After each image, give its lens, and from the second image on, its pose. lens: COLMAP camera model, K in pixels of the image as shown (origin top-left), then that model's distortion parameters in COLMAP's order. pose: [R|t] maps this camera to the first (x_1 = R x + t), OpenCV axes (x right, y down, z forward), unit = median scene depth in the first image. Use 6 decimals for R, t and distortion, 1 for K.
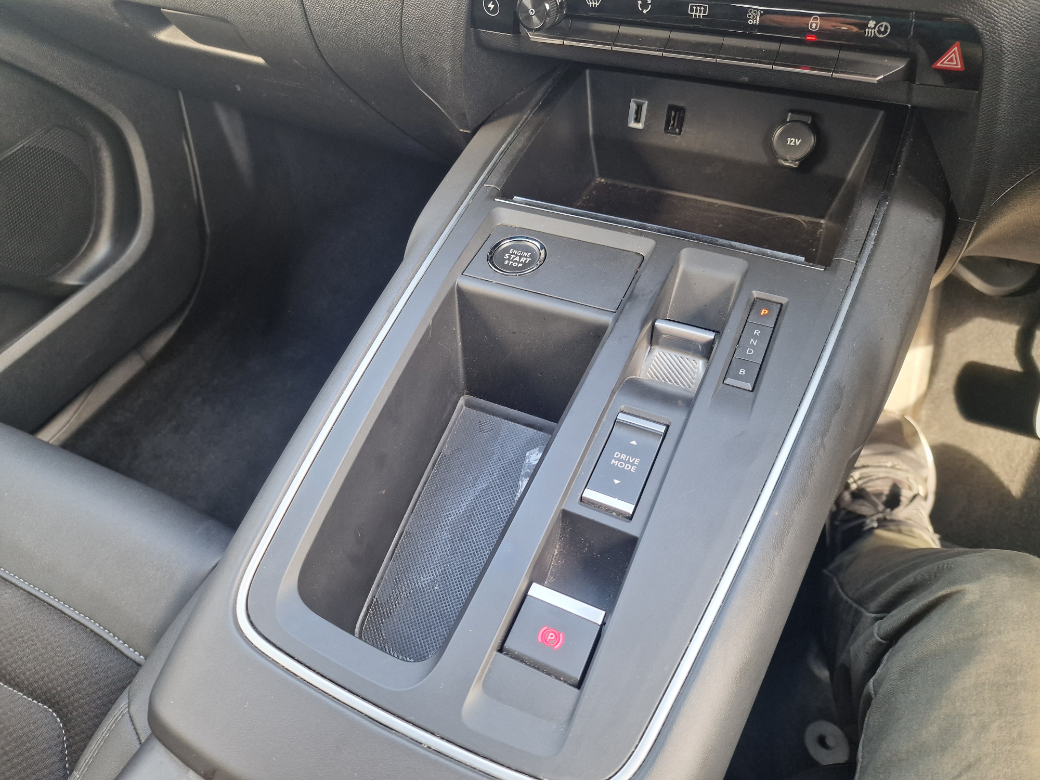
lens RADIAL K [[696.0, 0, 522.1], [0, 696.0, 391.7], [0, 0, 1]] dist [0.002367, 0.003995]
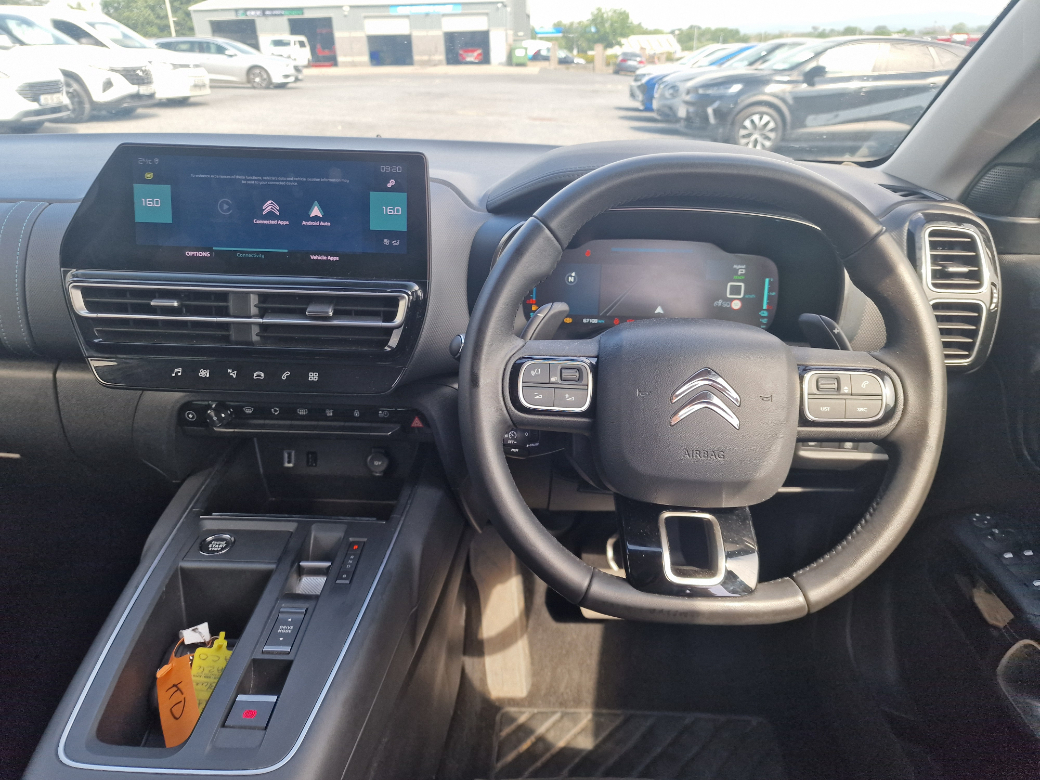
lens RADIAL K [[696.0, 0, 520.0], [0, 696.0, 388.0], [0, 0, 1]] dist [0.002367, 0.003995]
pose [[0.910712, -0.079860, 0.405249, 0.008310], [0.250724, 0.886579, -0.388736, 0.335655], [-0.328241, 0.455632, 0.827440, -0.896716]]
